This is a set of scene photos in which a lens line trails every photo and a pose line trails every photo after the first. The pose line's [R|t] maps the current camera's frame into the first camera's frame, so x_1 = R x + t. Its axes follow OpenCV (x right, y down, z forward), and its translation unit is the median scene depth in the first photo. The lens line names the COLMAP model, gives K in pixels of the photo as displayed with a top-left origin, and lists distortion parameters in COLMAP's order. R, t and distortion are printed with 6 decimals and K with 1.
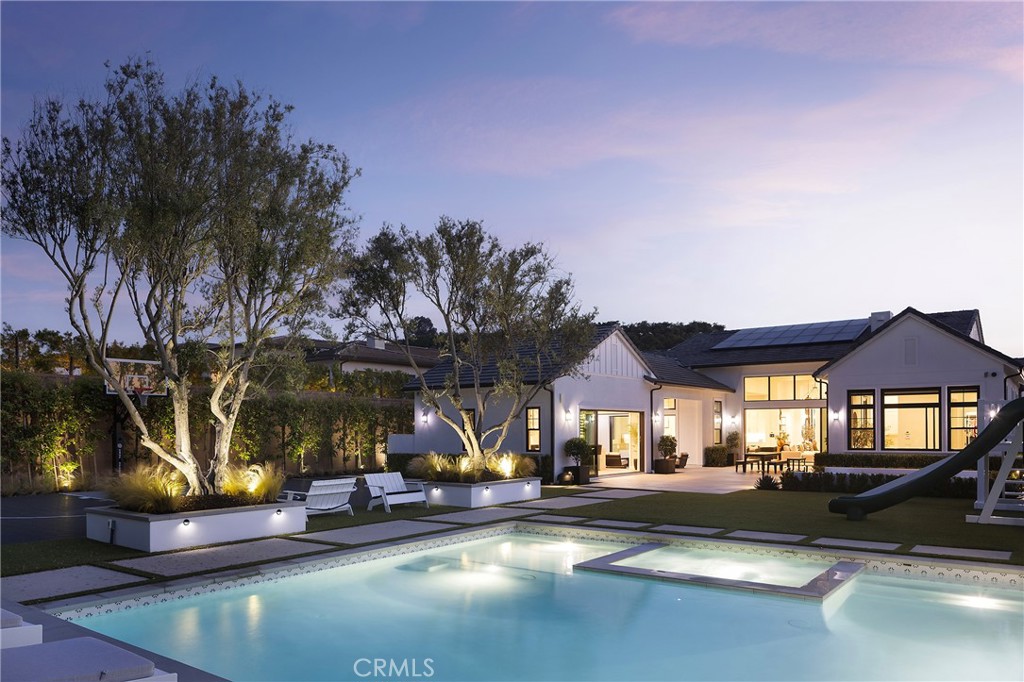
lens RADIAL K [[705.8, 0, 512.0], [0, 705.8, 341.0], [0, 0, 1]] dist [0.002024, 0.001956]
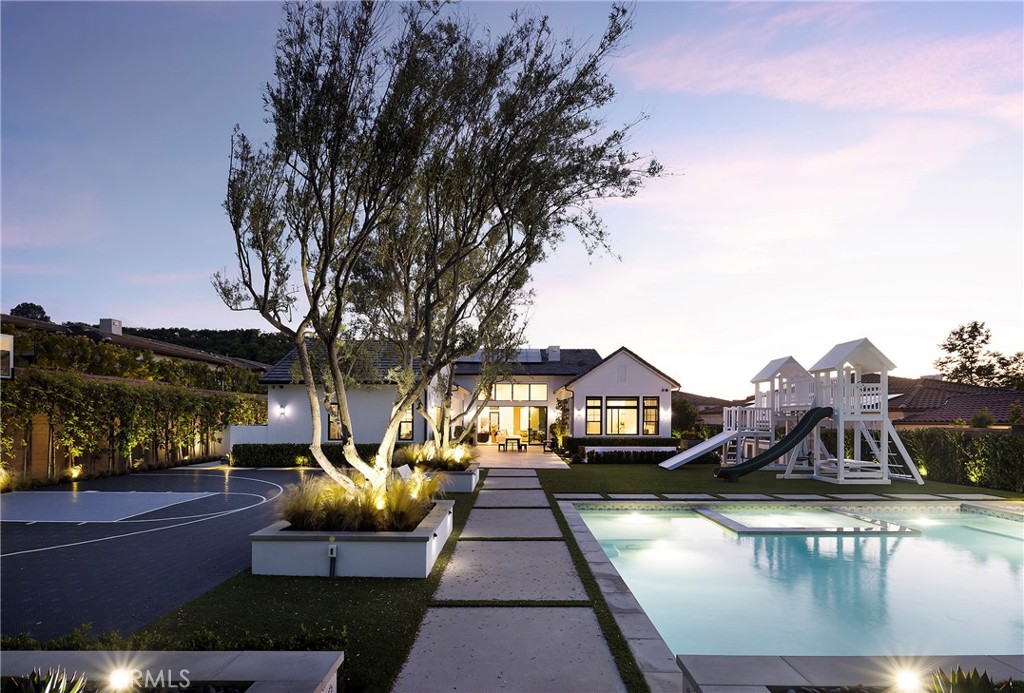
lens RADIAL K [[518.2, 0, 512.0], [0, 518.2, 346.5], [0, 0, 1]] dist [0.002261, 0.000445]
pose [[0.801728, 0.087062, 0.591314, -0.315711], [-0.079723, 0.996071, -0.038565, 0.016764], [-0.592348, -0.016222, 0.805519, 0.175935]]
